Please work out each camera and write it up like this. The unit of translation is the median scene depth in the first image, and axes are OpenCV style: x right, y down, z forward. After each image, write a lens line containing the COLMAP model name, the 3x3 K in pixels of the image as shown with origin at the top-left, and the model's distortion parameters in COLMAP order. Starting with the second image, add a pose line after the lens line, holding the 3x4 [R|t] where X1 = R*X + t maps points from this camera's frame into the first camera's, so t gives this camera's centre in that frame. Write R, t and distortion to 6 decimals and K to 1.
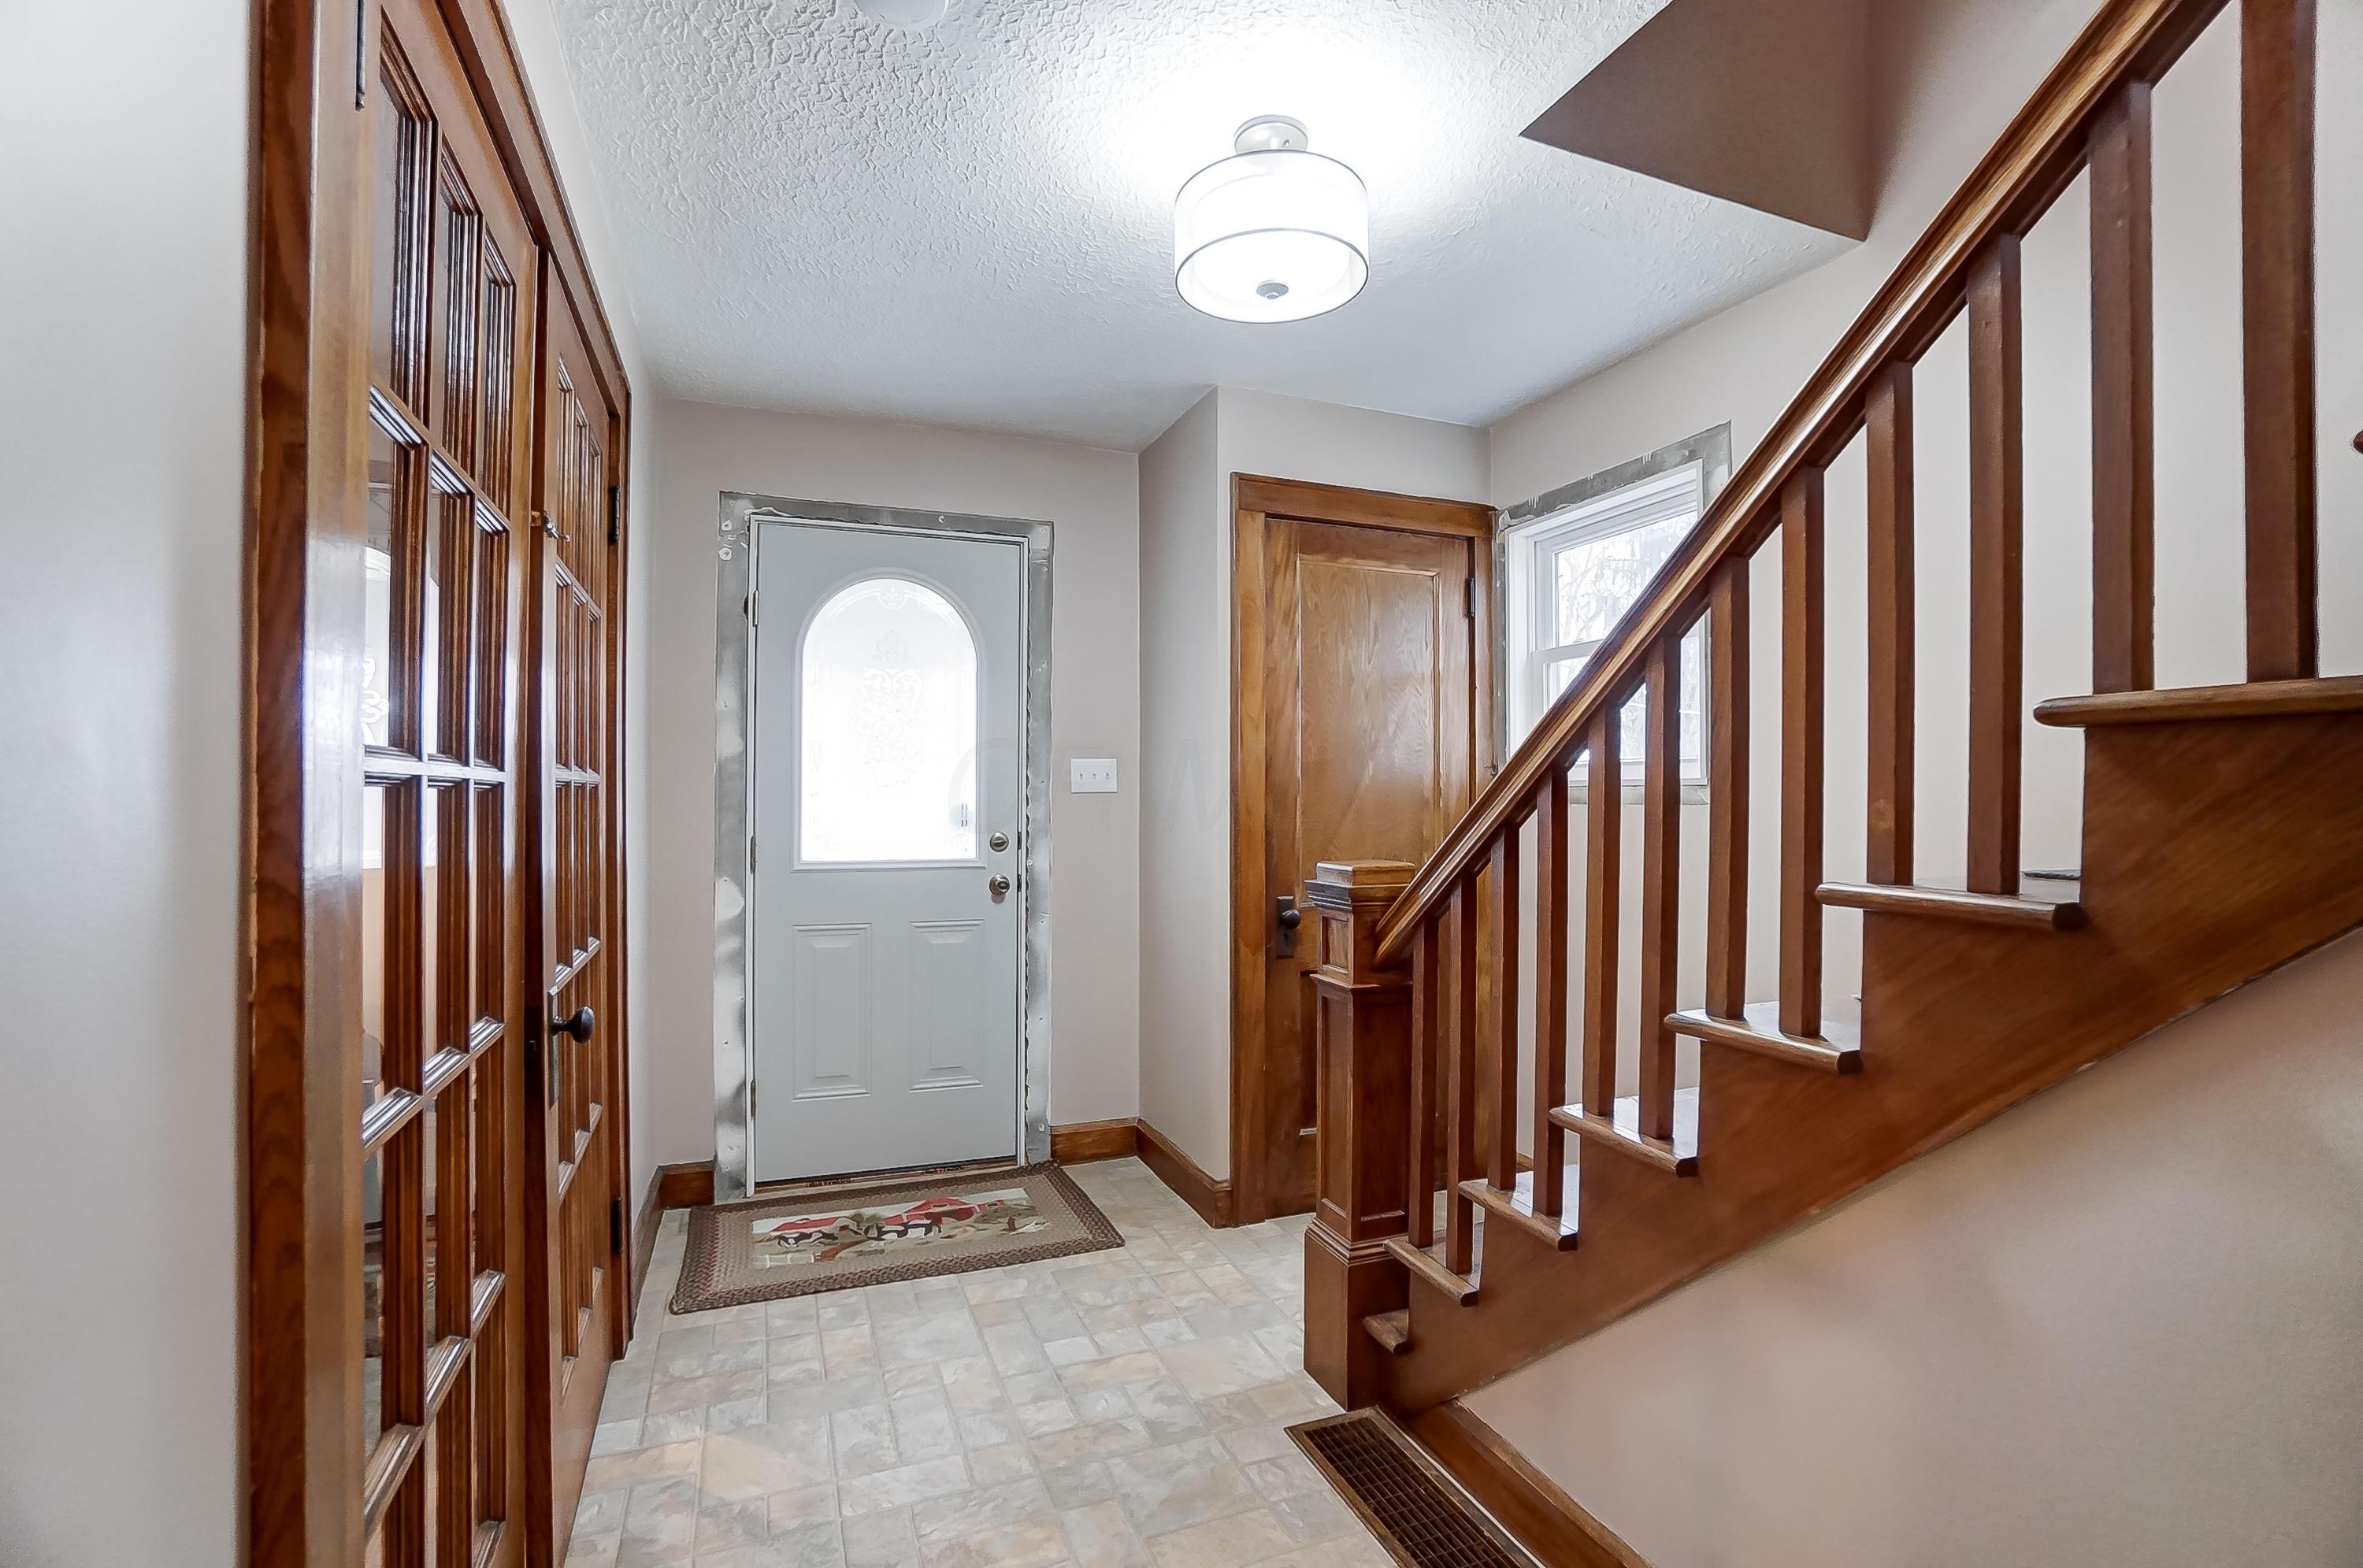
lens RADIAL K [[1086.3, 0, 1189.9], [0, 1086.3, 788.9], [0, 0, 1]] dist [0.000644, 0.000327]
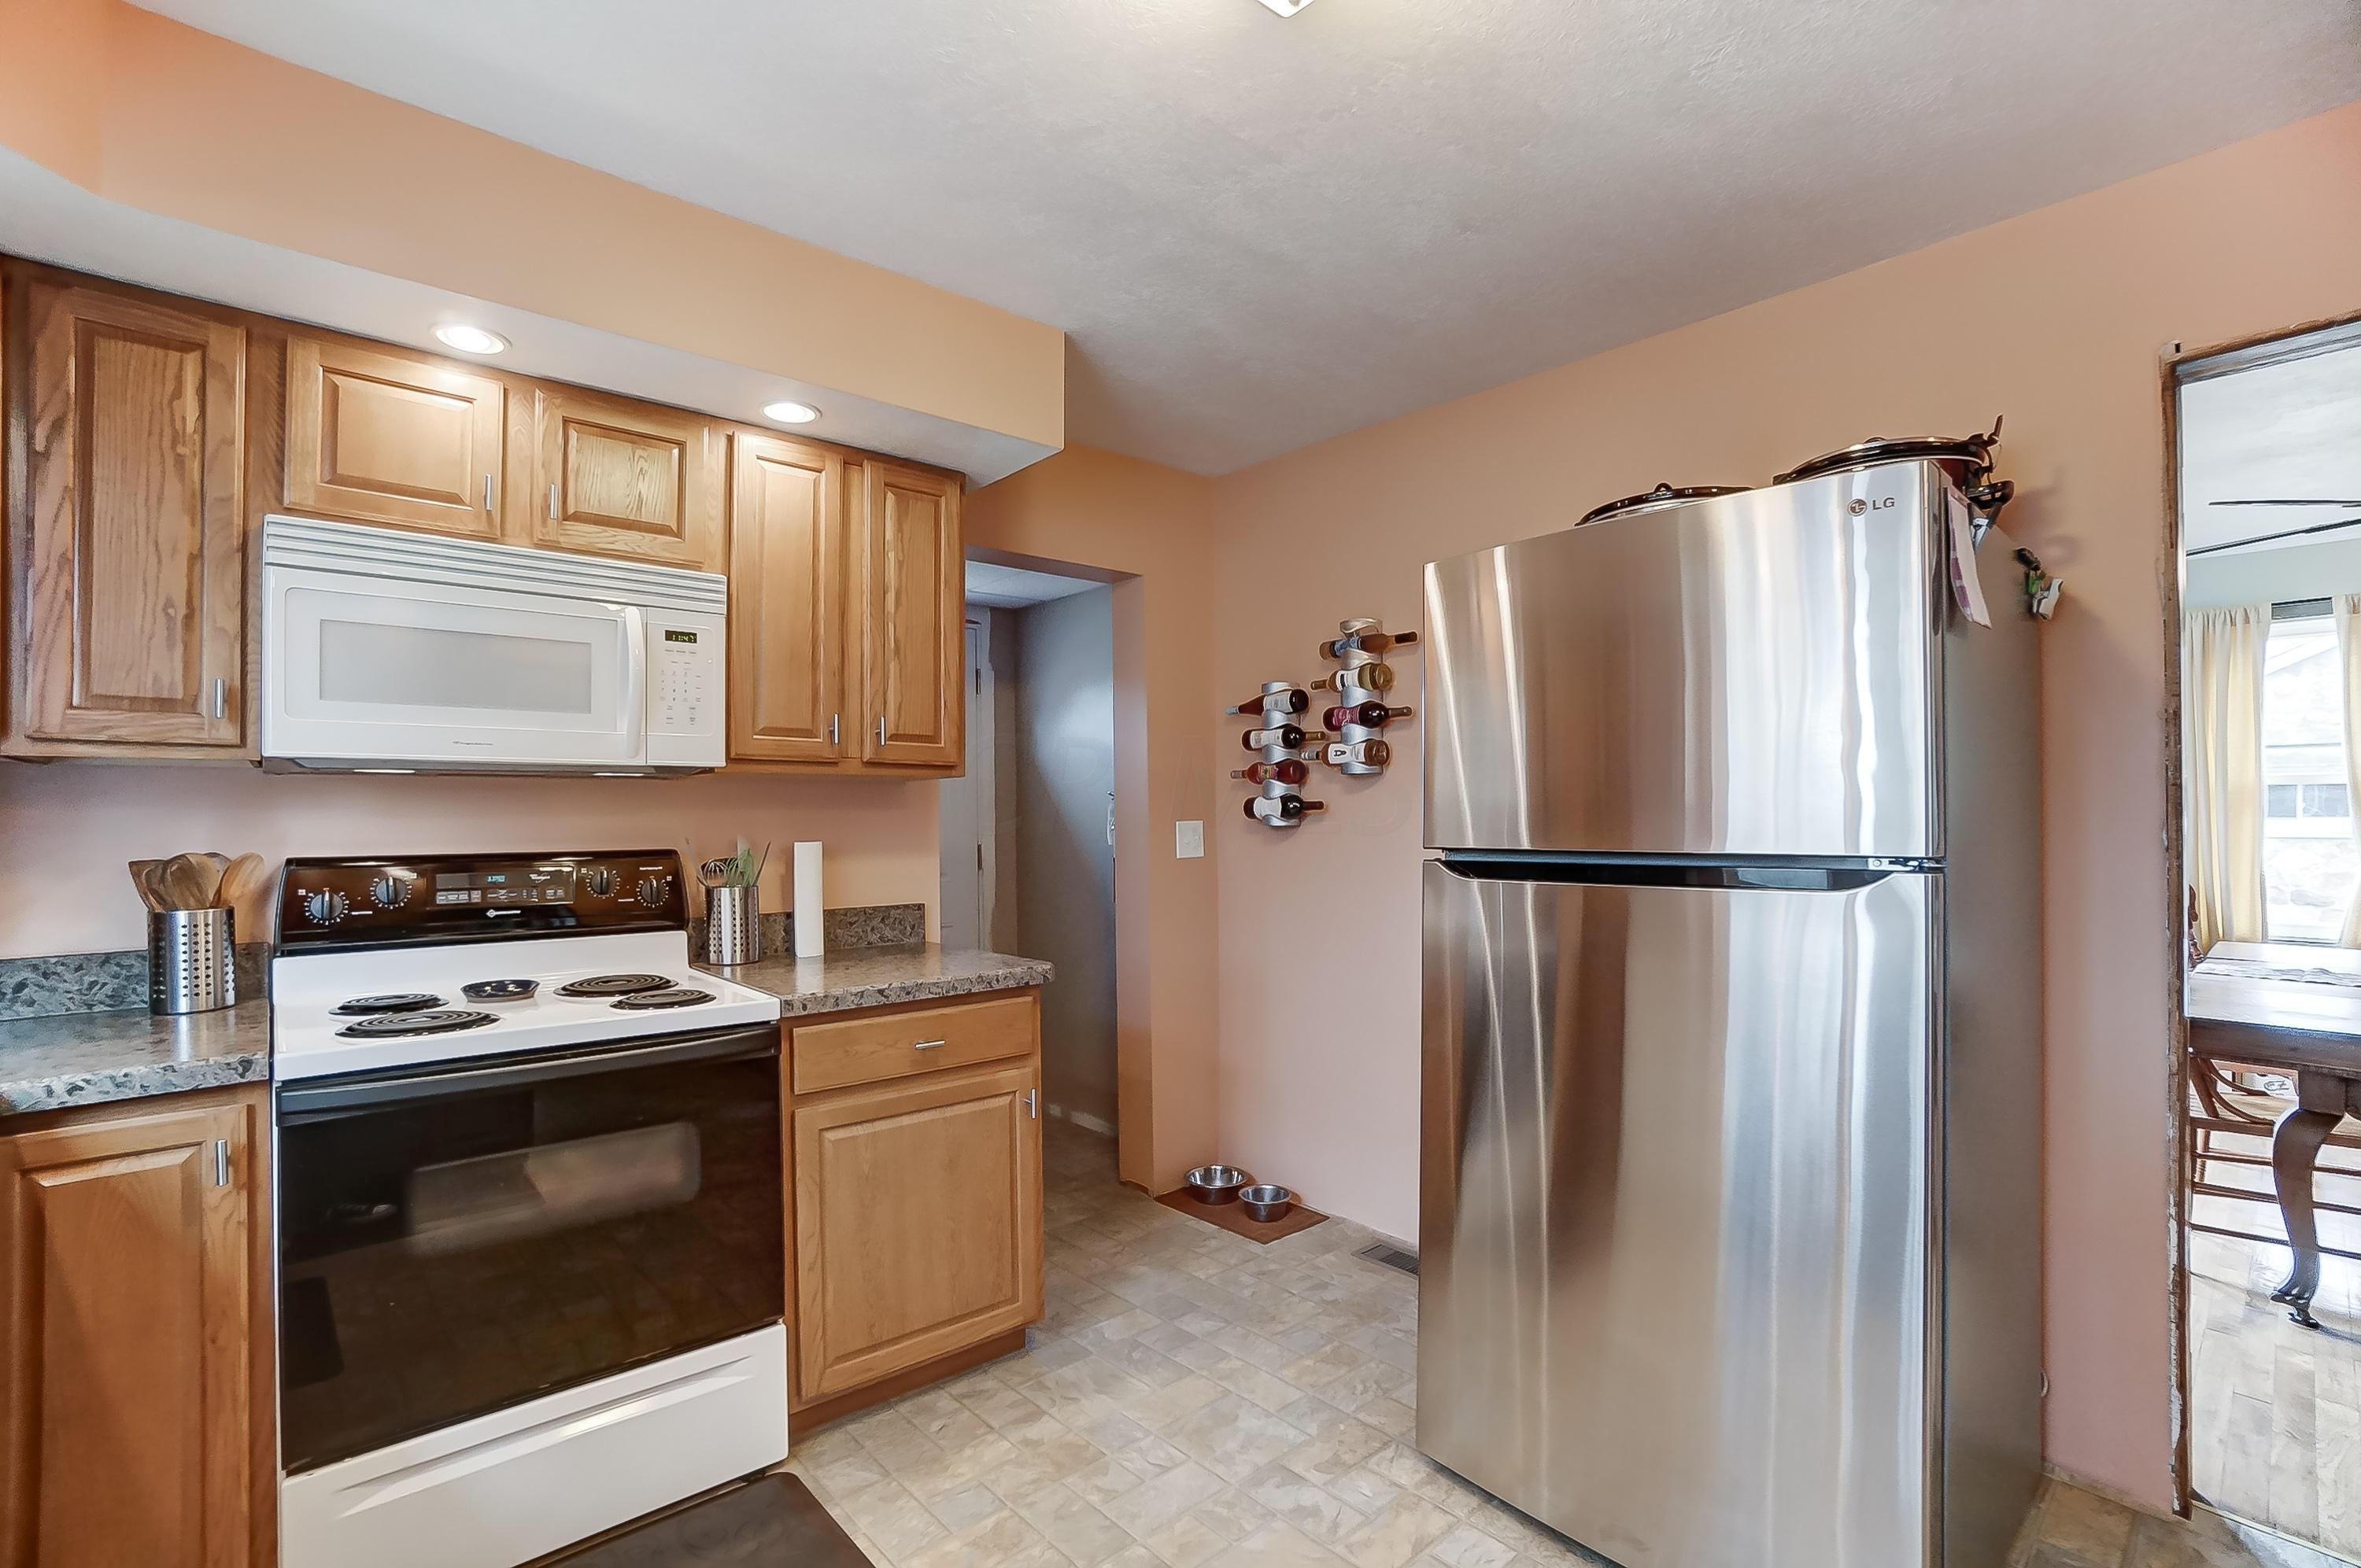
lens RADIAL K [[1085.3, 0, 1175.4], [0, 1085.3, 800.0], [0, 0, 1]] dist [0.000644, 0.000327]
pose [[-0.940216, 0.000994, -0.340576, 0.451249], [0.004811, 0.999935, -0.010363, -0.019491], [0.340543, -0.011382, -0.940160, 2.126509]]
